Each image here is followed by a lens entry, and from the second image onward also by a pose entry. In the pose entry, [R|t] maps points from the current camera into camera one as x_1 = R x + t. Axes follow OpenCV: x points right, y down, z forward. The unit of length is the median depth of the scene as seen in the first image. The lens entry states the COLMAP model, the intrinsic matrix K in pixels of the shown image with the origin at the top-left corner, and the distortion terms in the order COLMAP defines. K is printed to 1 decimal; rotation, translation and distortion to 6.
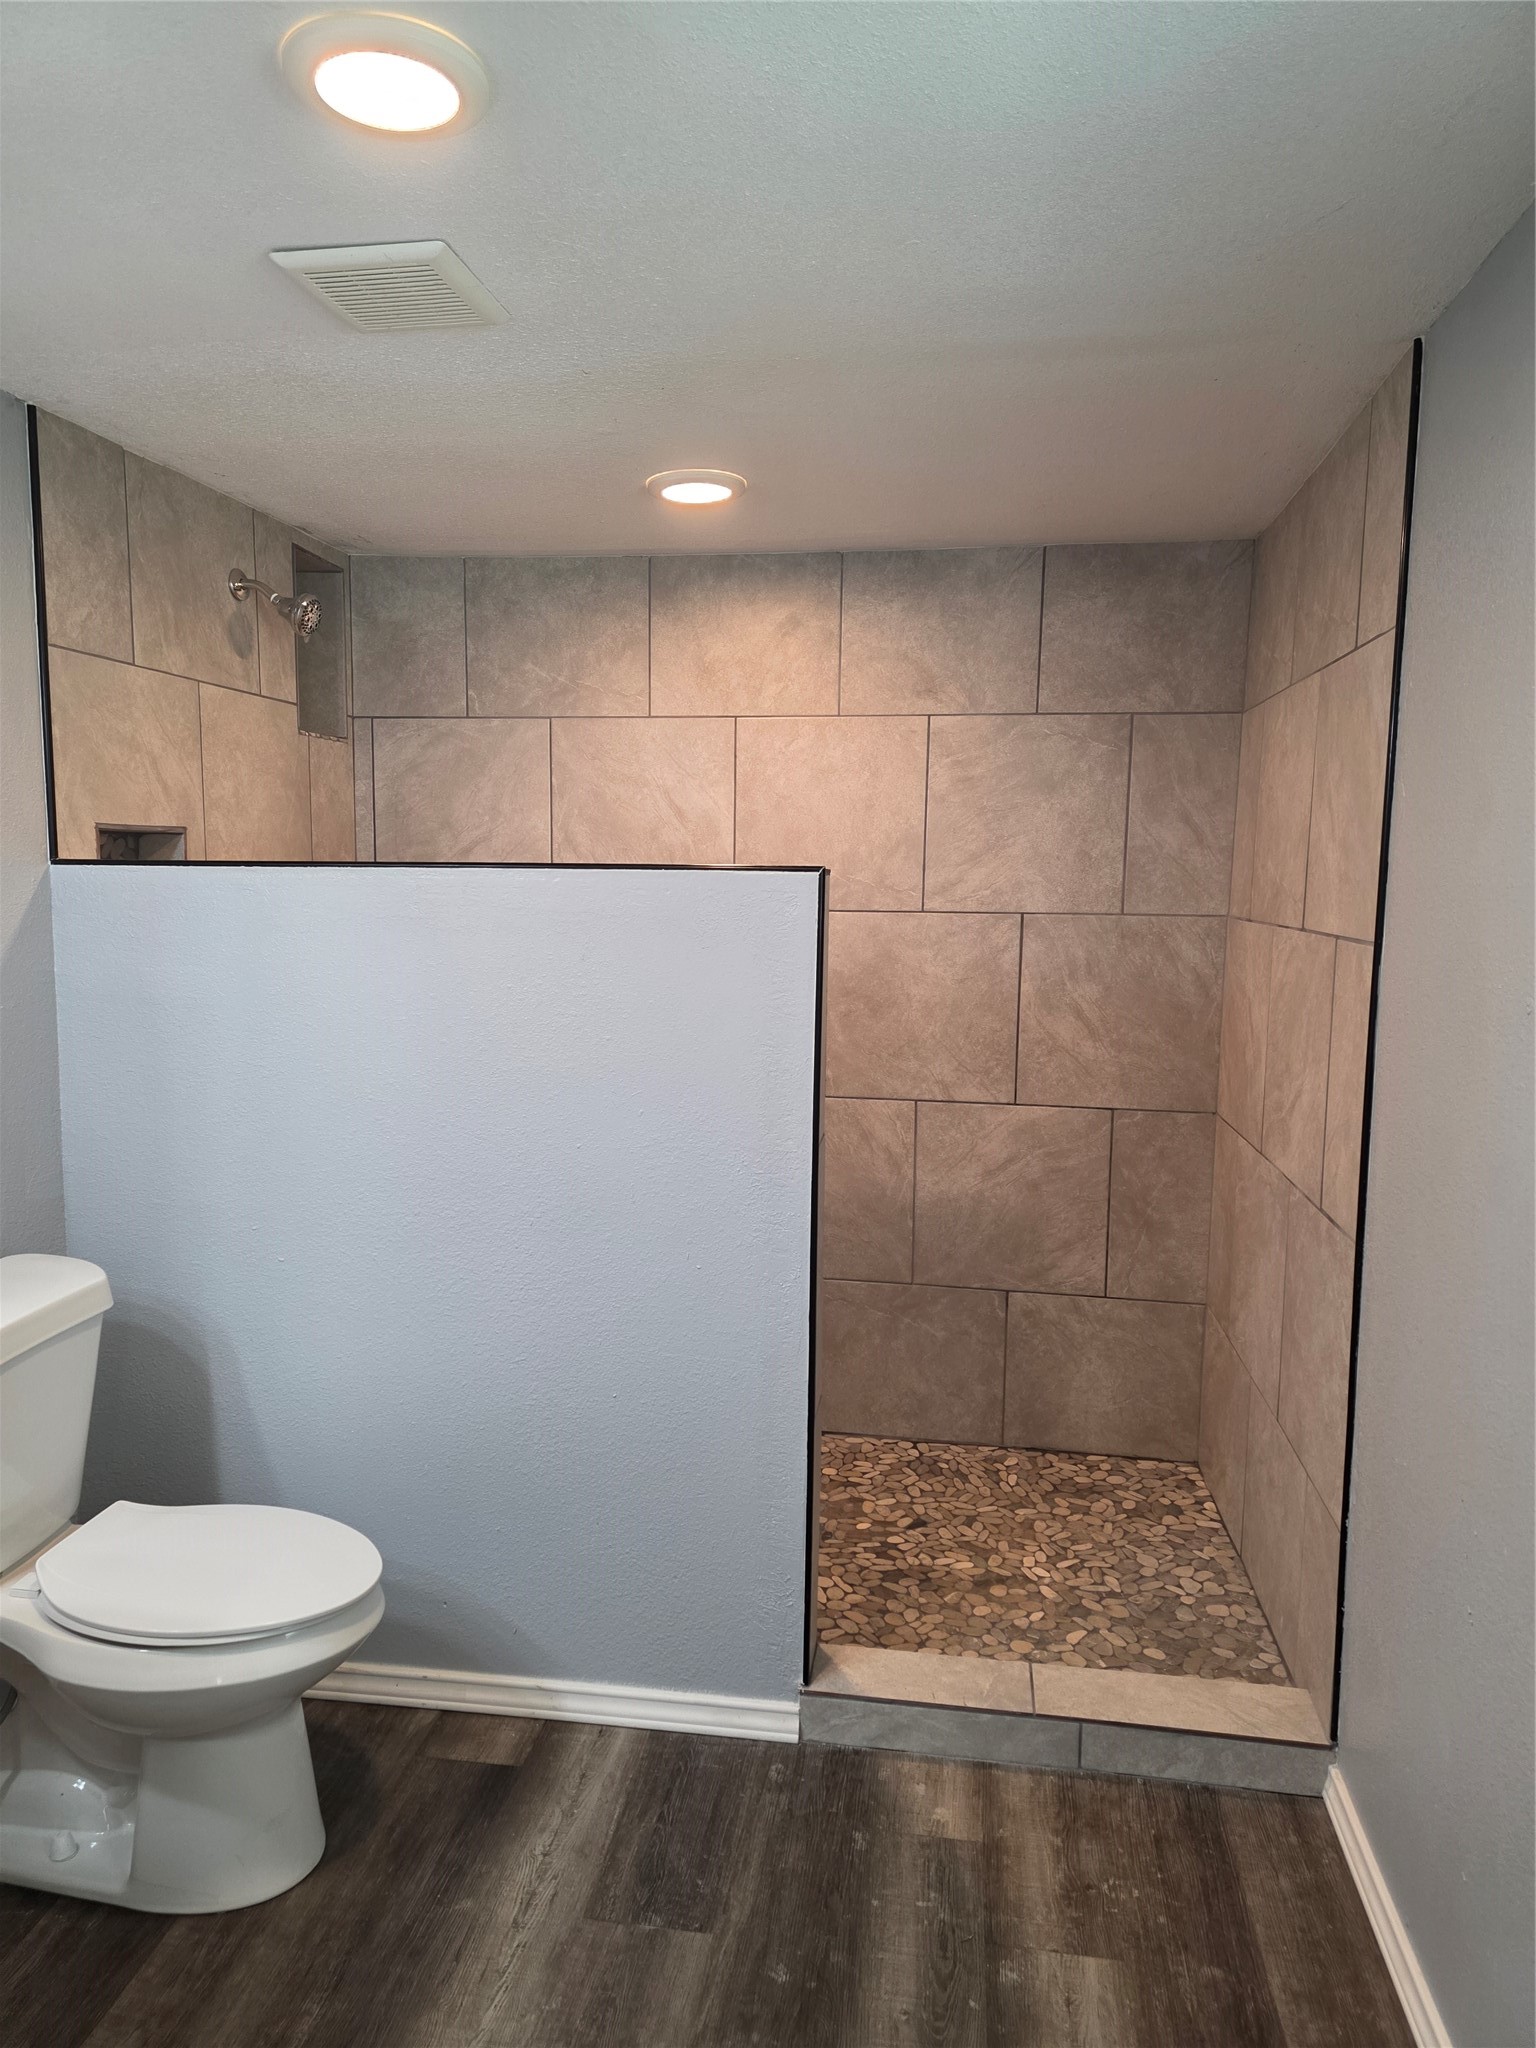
lens RADIAL K [[1357.7, 0, 752.1], [0, 1357.7, 1040.1], [0, 0, 1]] dist [0.065131, -0.061125]
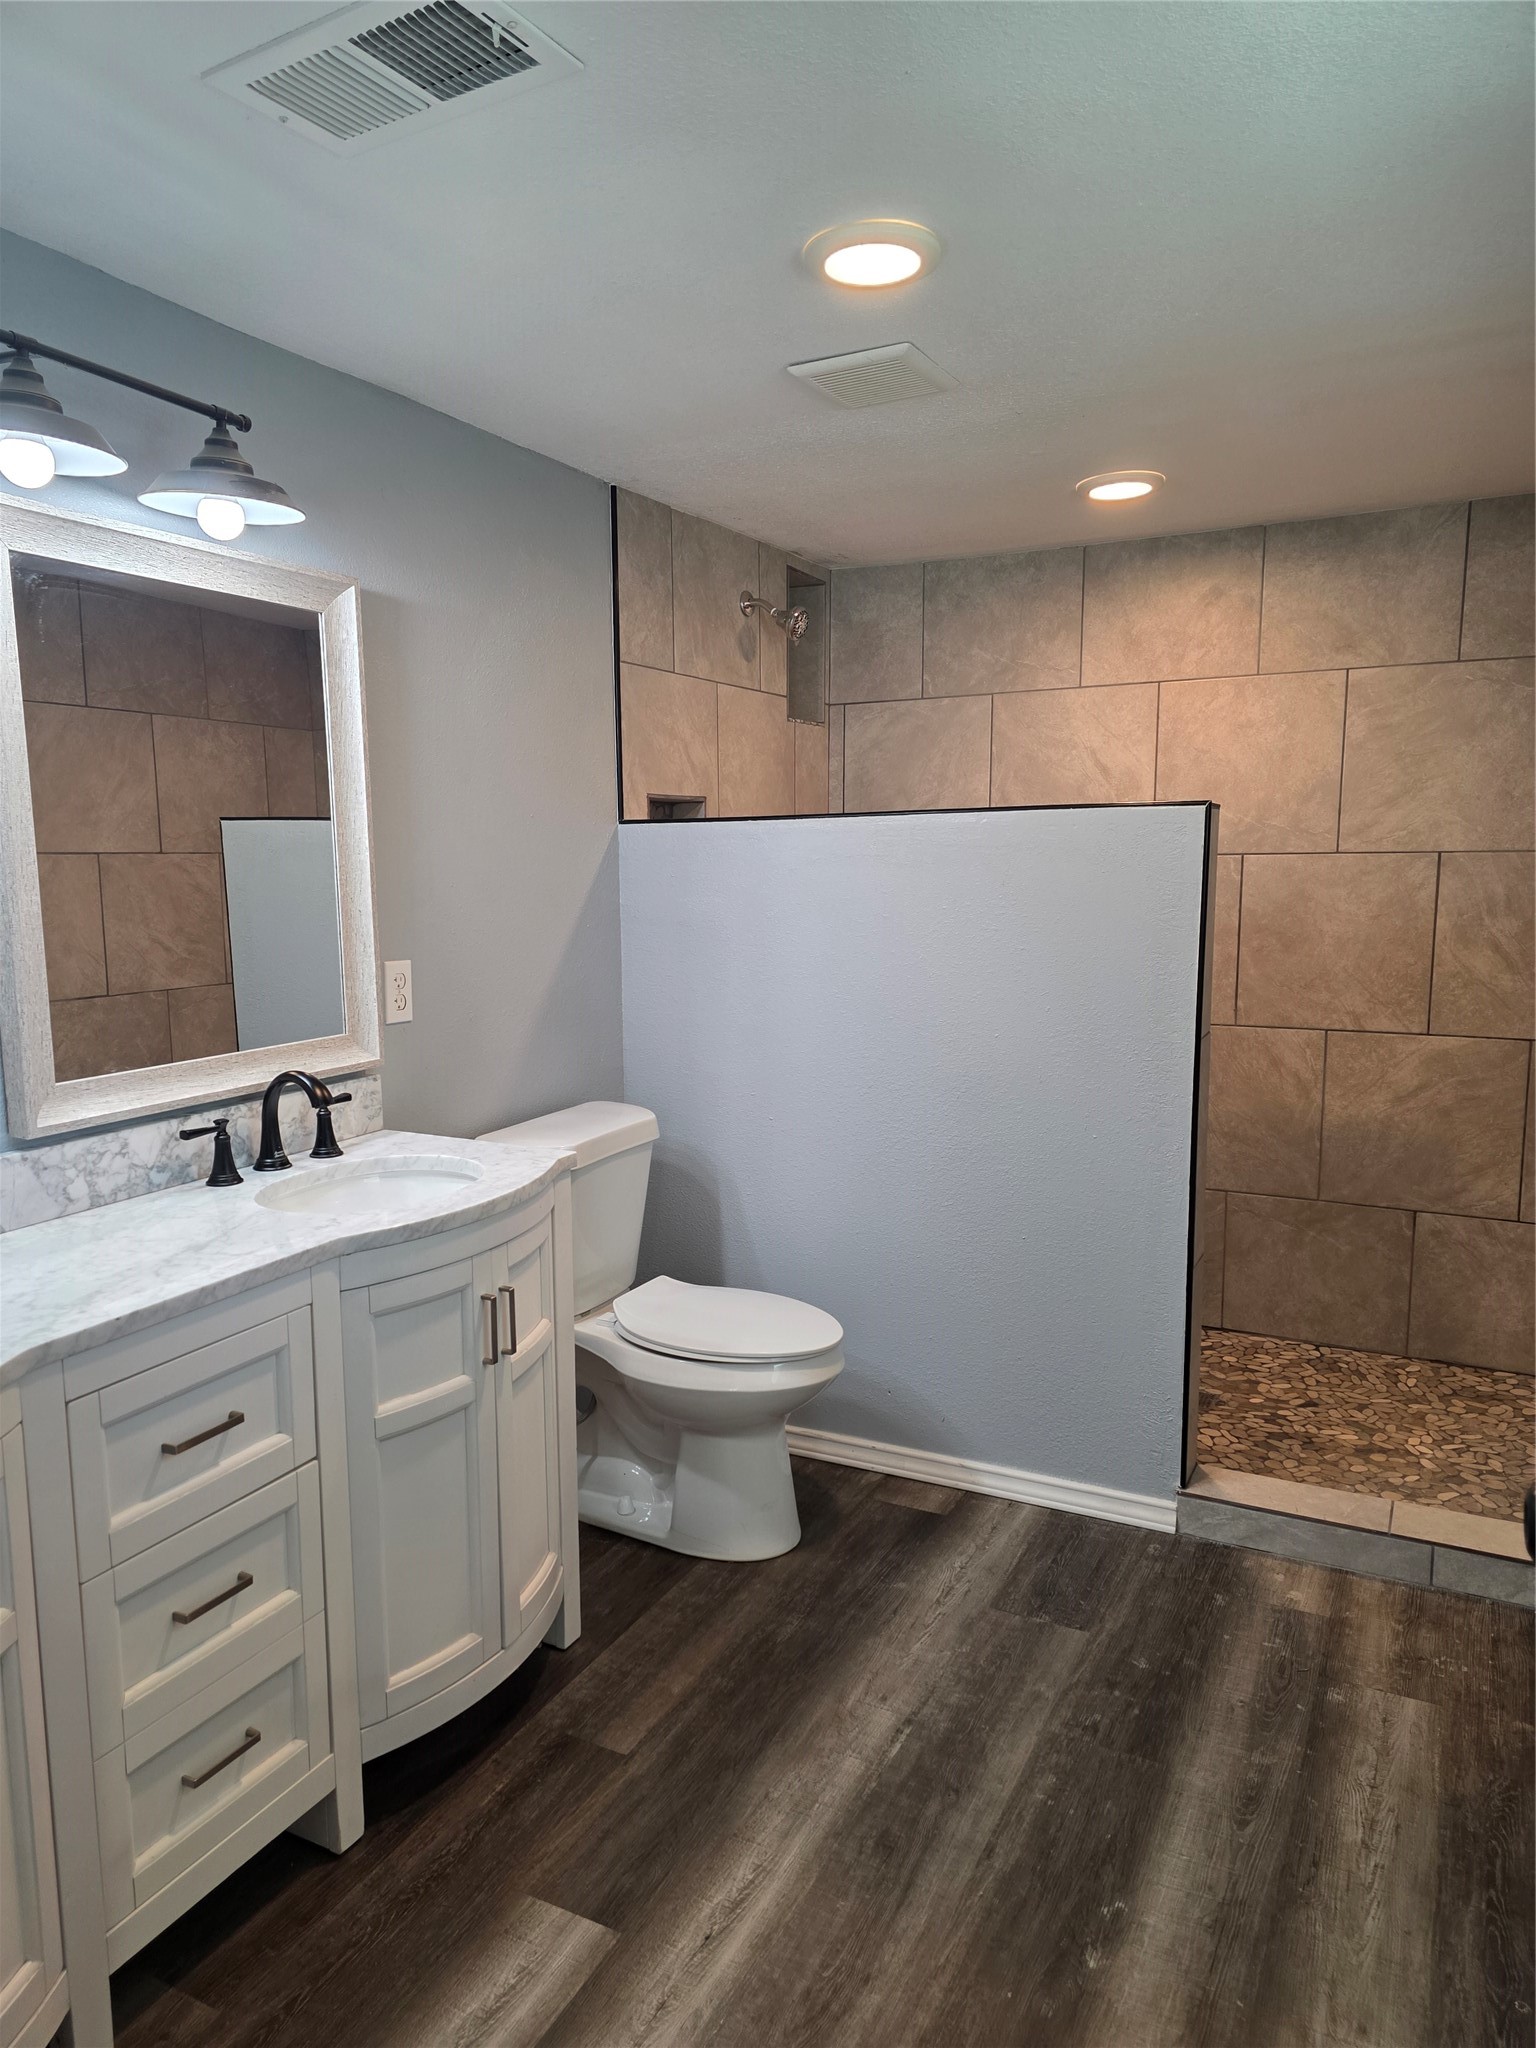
lens RADIAL K [[1357.7, 0, 768.0], [0, 1357.7, 1038.7], [0, 0, 1]] dist [0.065131, -0.061125]
pose [[0.949449, 0.022153, -0.313138, 0.055691], [-0.018893, 0.999731, 0.013442, 0.061274], [0.313352, -0.006846, 0.949612, -0.225643]]
